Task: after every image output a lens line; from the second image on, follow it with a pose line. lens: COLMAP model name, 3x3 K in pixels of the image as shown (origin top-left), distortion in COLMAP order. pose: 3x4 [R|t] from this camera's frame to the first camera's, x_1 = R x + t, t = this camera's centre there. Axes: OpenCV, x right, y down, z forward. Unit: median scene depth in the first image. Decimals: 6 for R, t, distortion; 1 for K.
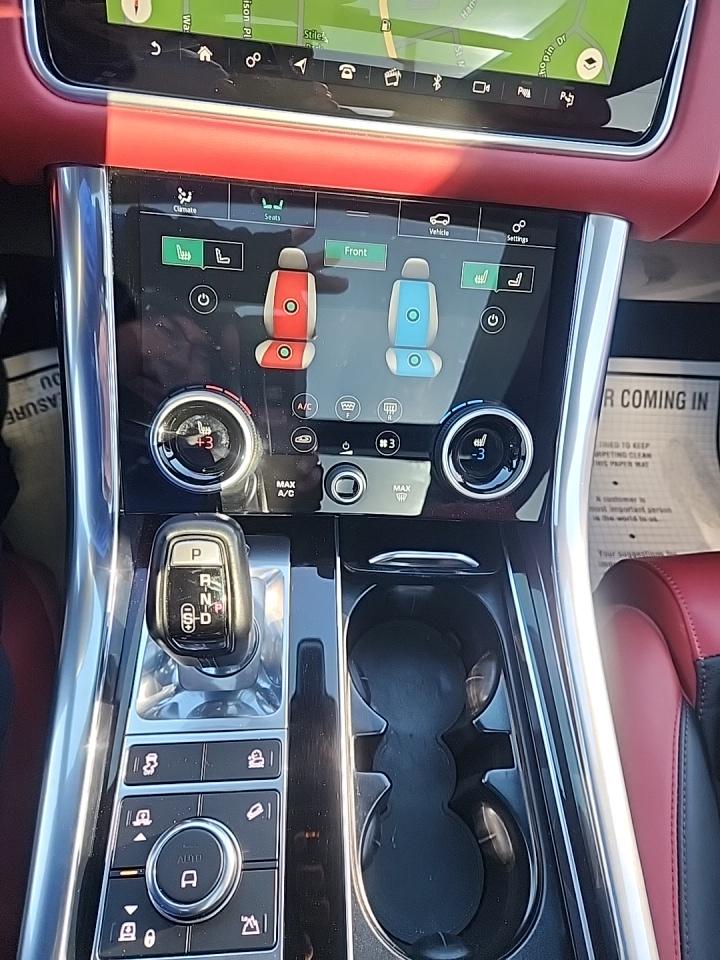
lens RADIAL K [[651.0, 0, 375.2], [0, 651.0, 479.9], [0, 0, 1]] dist [0.090623, -0.083449]
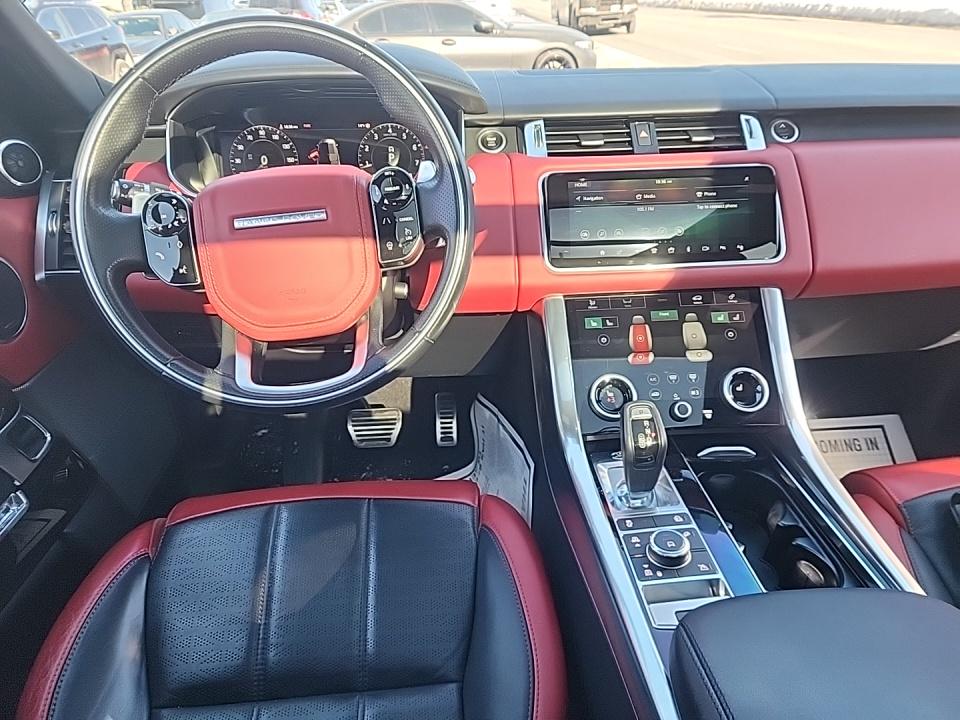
lens RADIAL K [[651.0, 0, 480.0], [0, 651.0, 360.0], [0, 0, 1]] dist [0.090623, -0.083449]
pose [[0.988621, -0.137559, -0.060877, -0.515351], [0.093308, 0.878196, -0.469111, 0.768892], [0.117992, 0.458093, 0.881038, -0.981892]]
